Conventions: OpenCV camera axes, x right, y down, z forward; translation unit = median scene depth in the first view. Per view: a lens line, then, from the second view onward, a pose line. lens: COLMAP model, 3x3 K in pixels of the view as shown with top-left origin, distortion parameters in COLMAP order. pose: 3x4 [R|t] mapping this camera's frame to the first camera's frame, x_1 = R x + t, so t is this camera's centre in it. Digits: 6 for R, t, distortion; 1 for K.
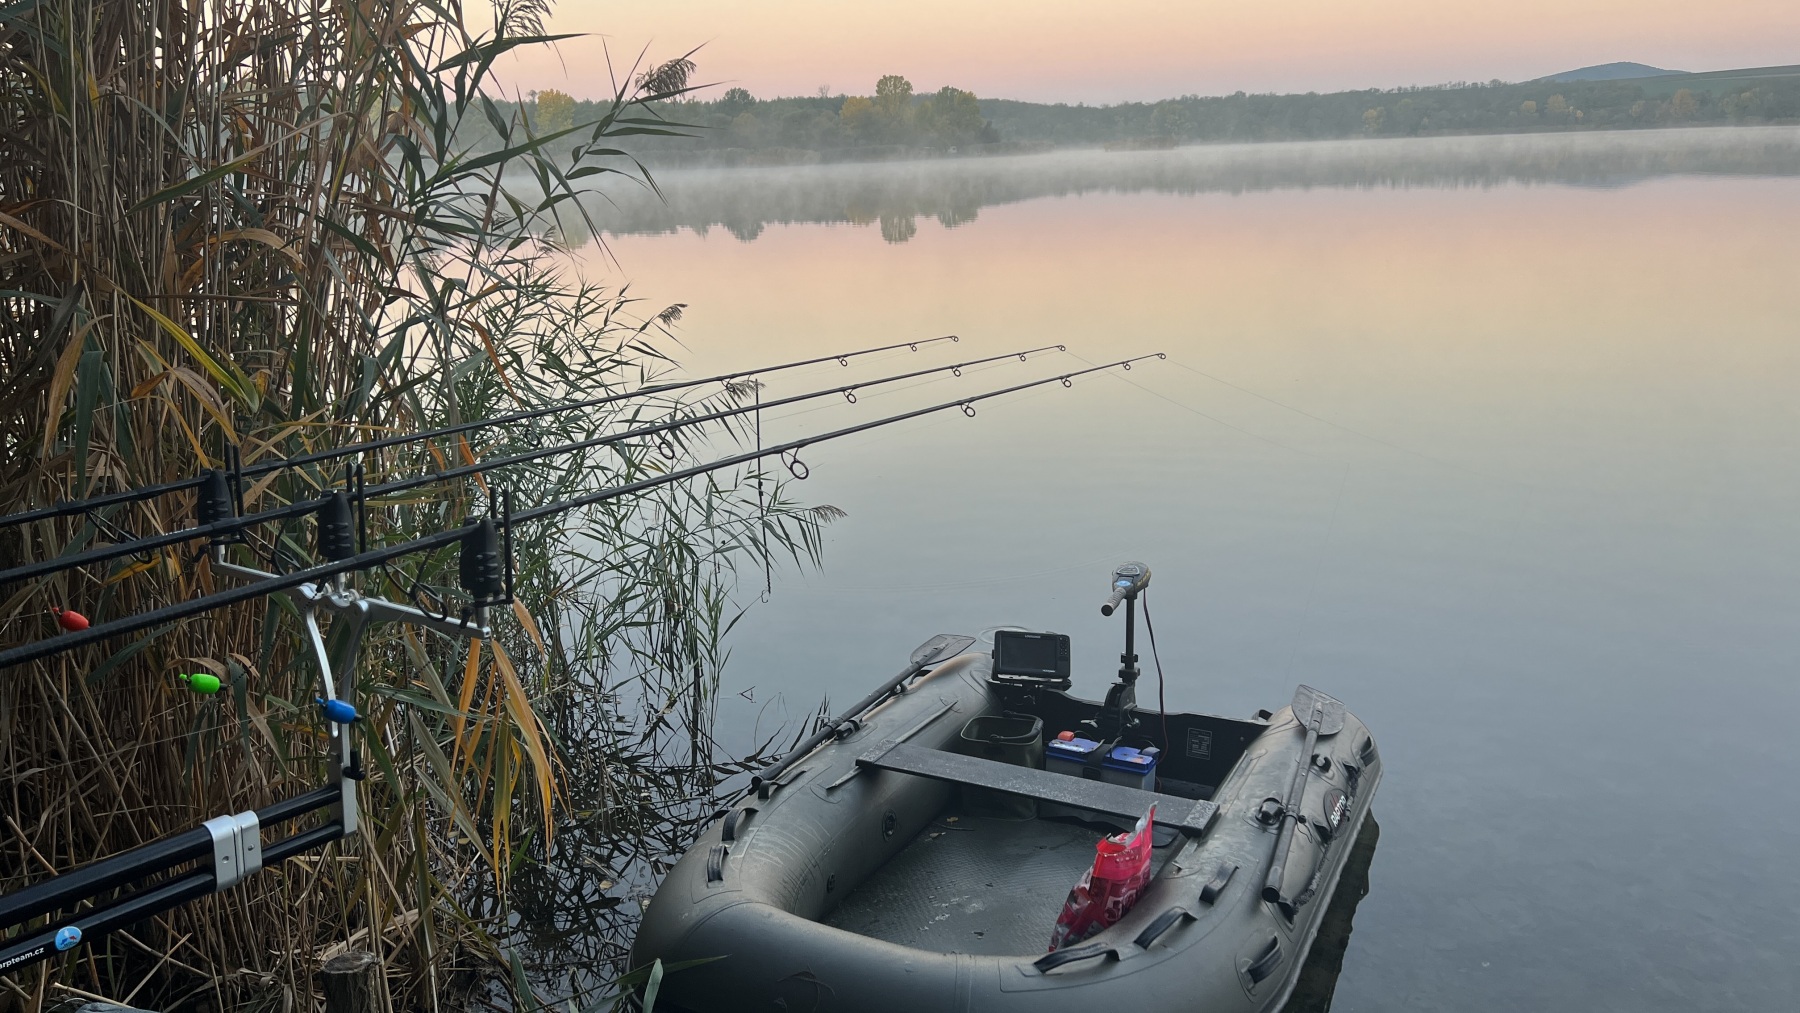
lens RADIAL K [[1385.1, 0, 900.5], [0, 1385.1, 508.7], [0, 0, 1]] dist [0.097341, -0.155914]
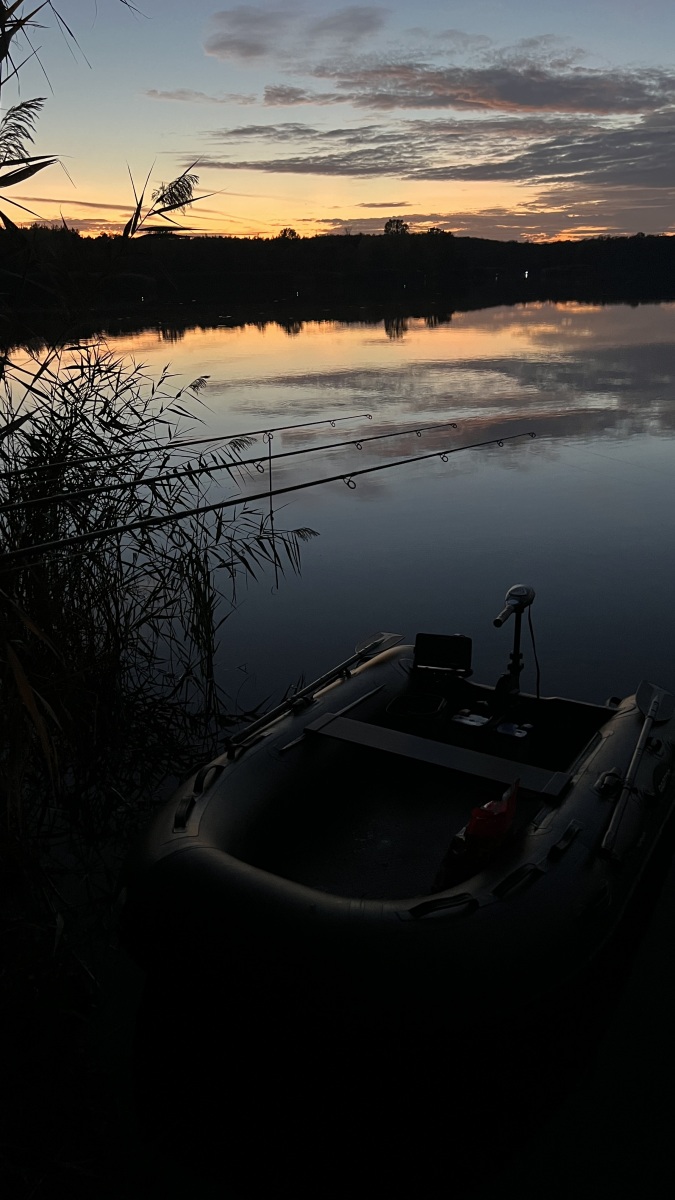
lens RADIAL K [[923.4, 0, 344.7], [0, 923.4, 599.8], [0, 0, 1]] dist [0.097341, -0.155914]
pose [[0.998235, 0.029848, -0.051347, 0.043285], [-0.025369, 0.995992, 0.085775, -0.019566], [0.053701, -0.084321, 0.994991, 0.101793]]
